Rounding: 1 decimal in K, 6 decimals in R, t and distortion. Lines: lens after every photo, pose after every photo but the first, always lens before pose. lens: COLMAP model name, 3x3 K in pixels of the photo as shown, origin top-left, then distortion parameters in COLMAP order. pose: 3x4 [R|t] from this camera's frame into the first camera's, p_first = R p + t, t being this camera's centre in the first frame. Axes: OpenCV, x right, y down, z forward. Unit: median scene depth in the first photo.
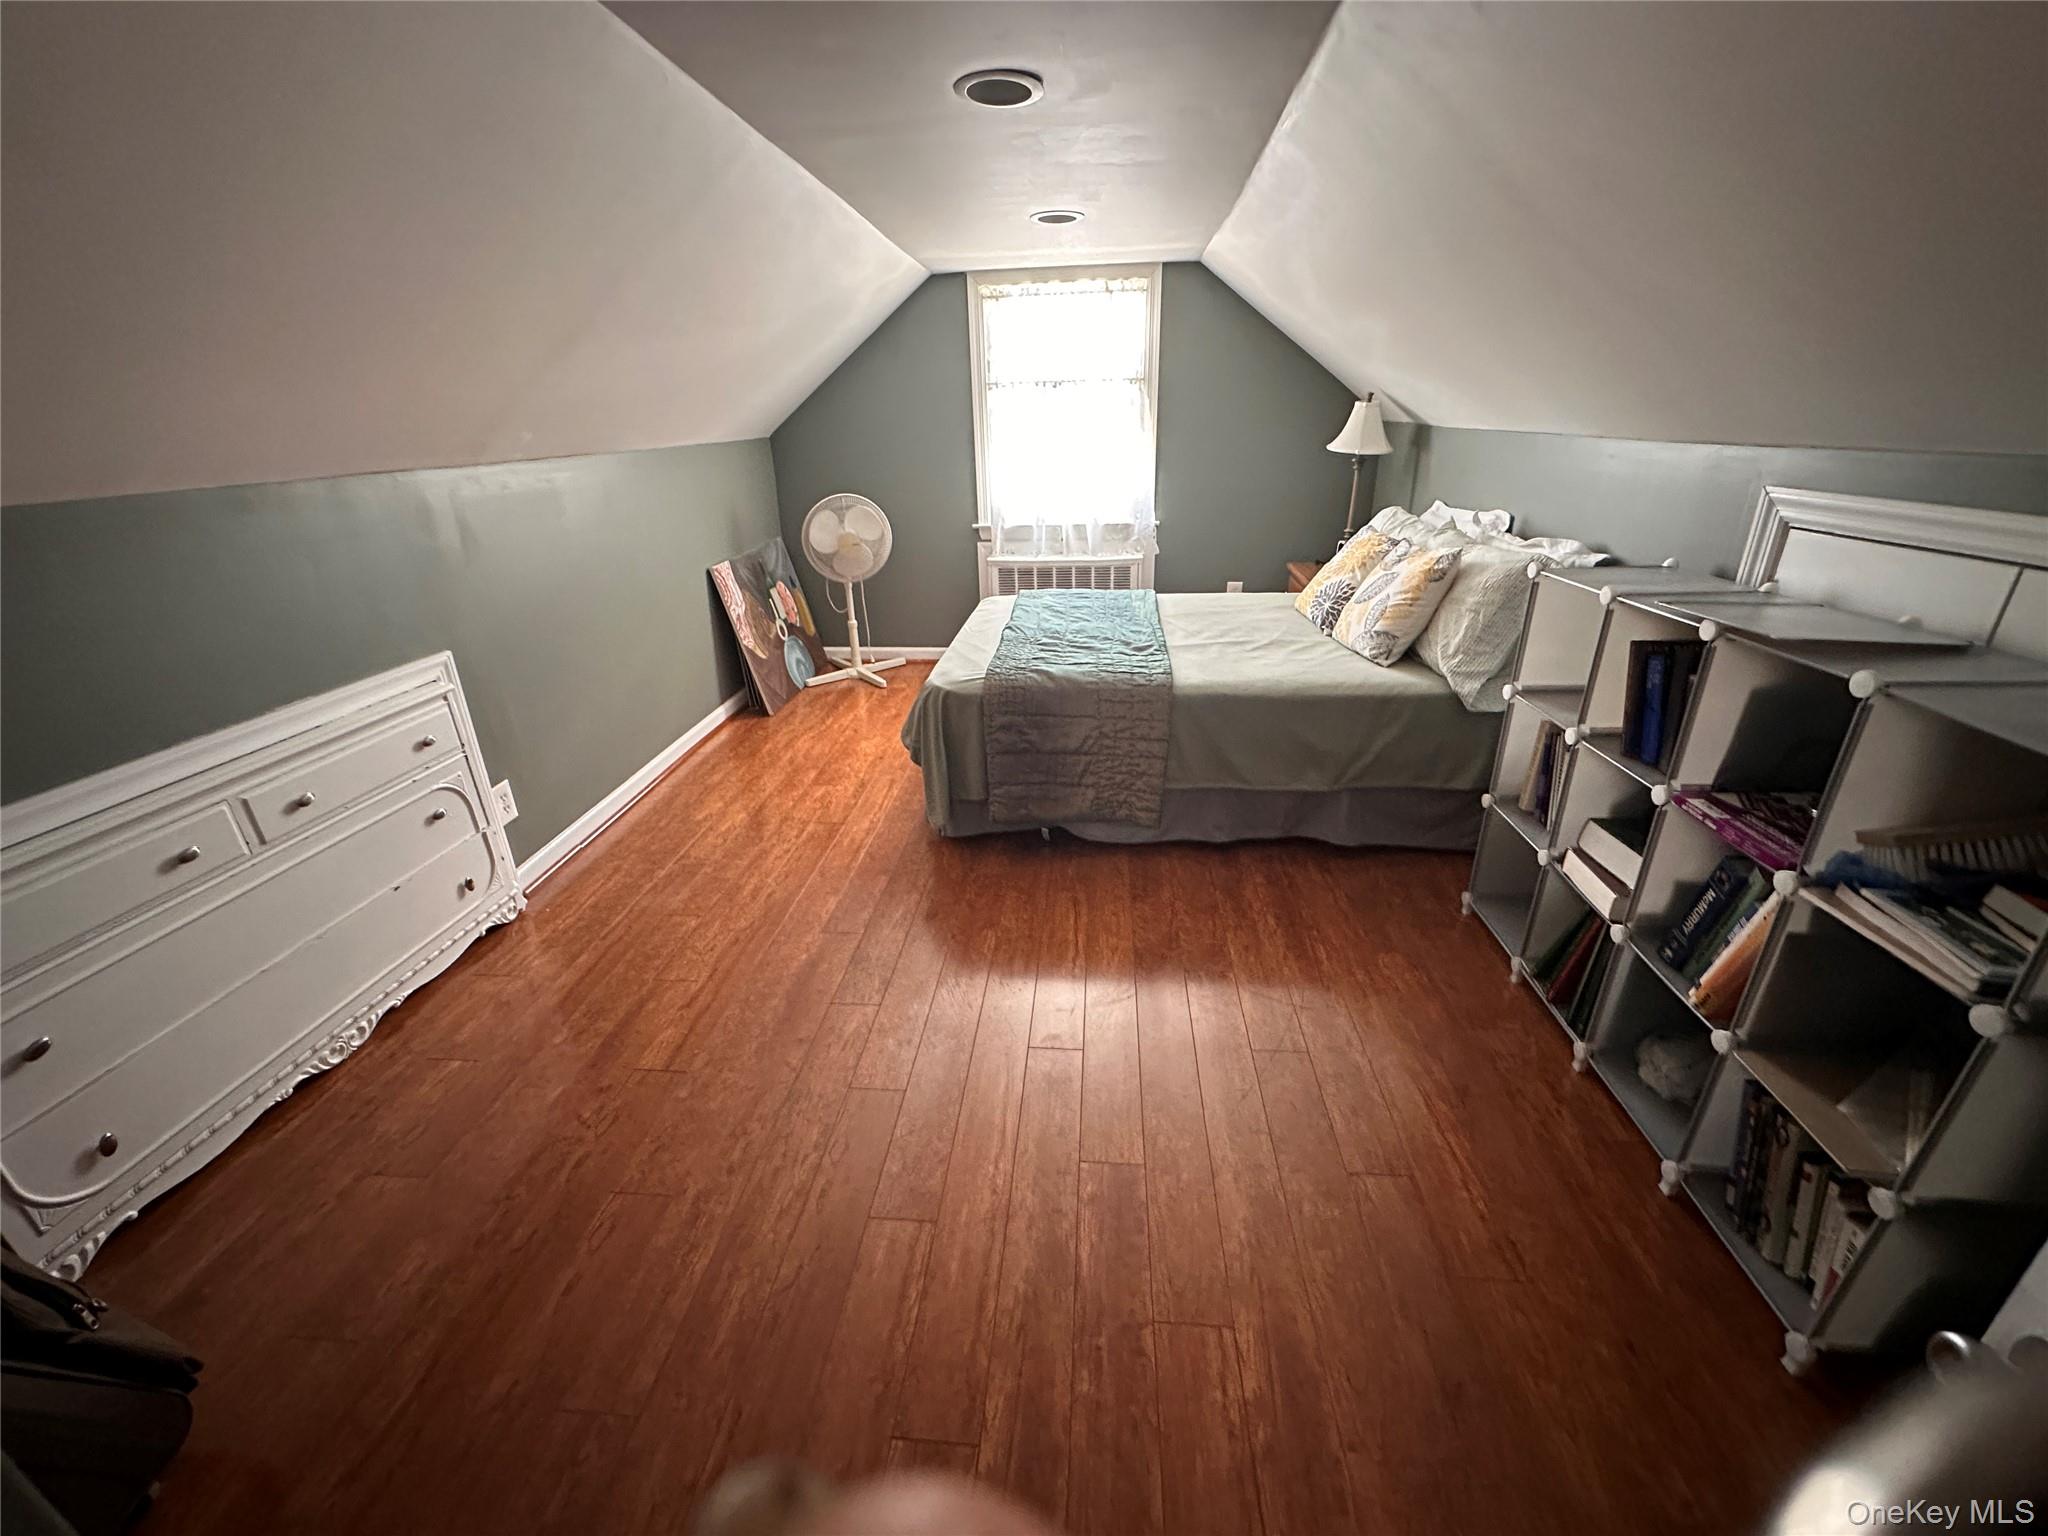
lens RADIAL K [[815.4, 0, 1020.6], [0, 815.4, 763.1], [0, 0, 1]] dist [-0.006136, 0.001138]
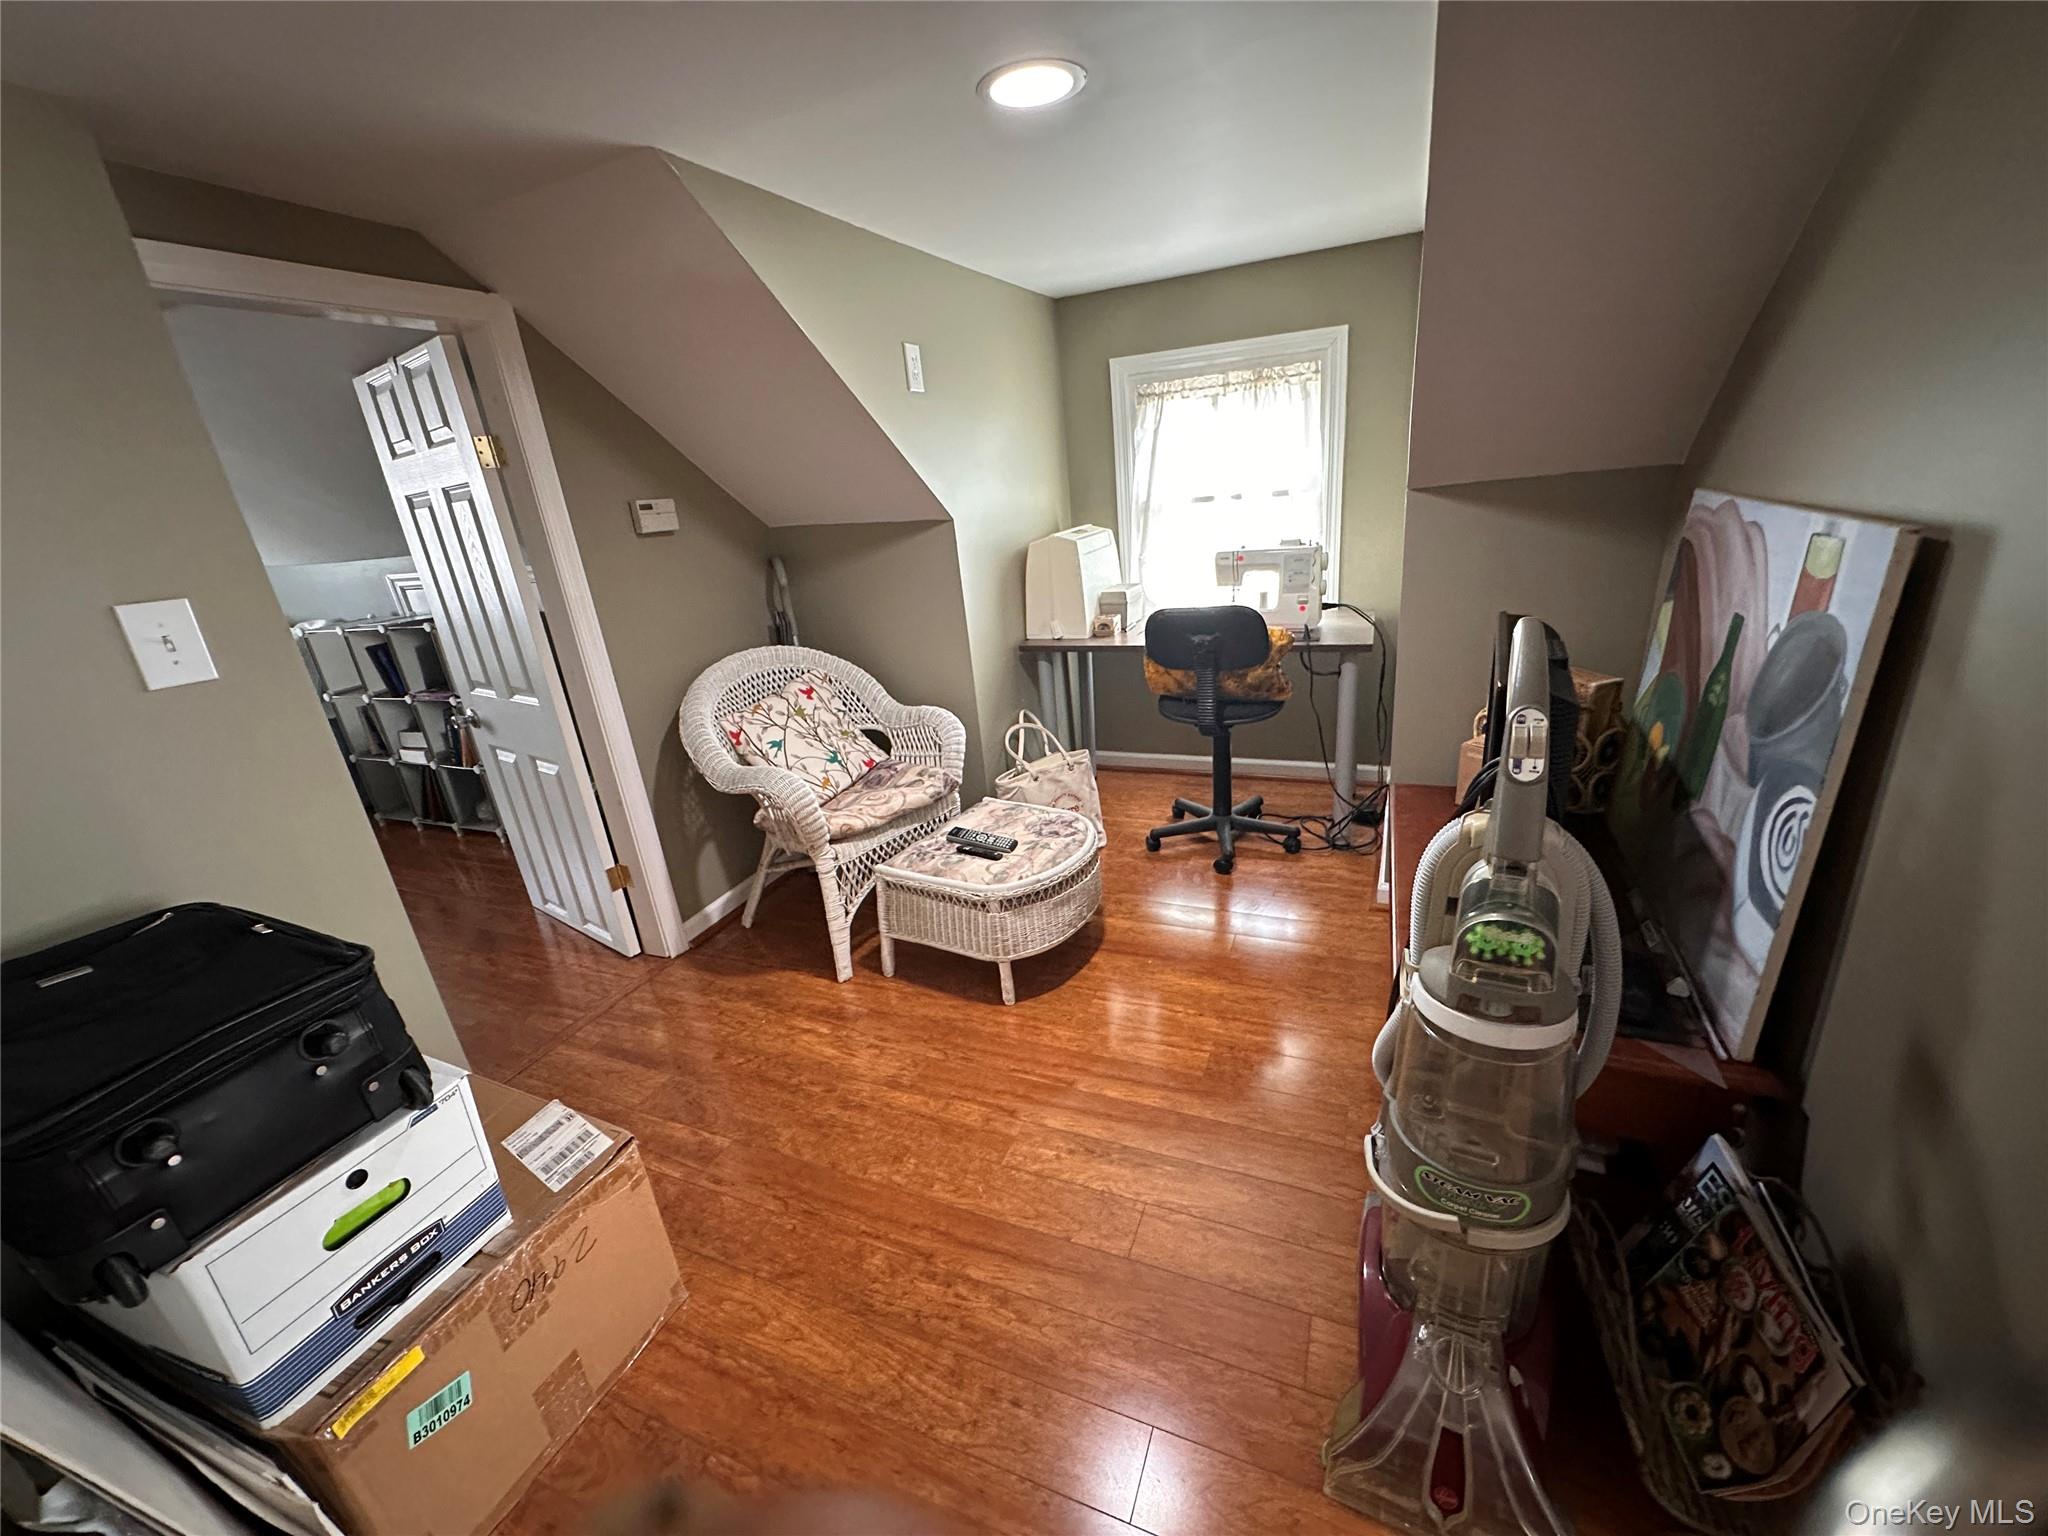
lens RADIAL K [[815.4, 0, 1020.9], [0, 815.4, 769.7], [0, 0, 1]] dist [-0.006136, 0.001138]
pose [[0.300595, -0.337209, 0.892151, -0.755642], [0.448899, 0.875346, 0.179609, 0.523908], [-0.841506, 0.346496, 0.414497, -1.244155]]
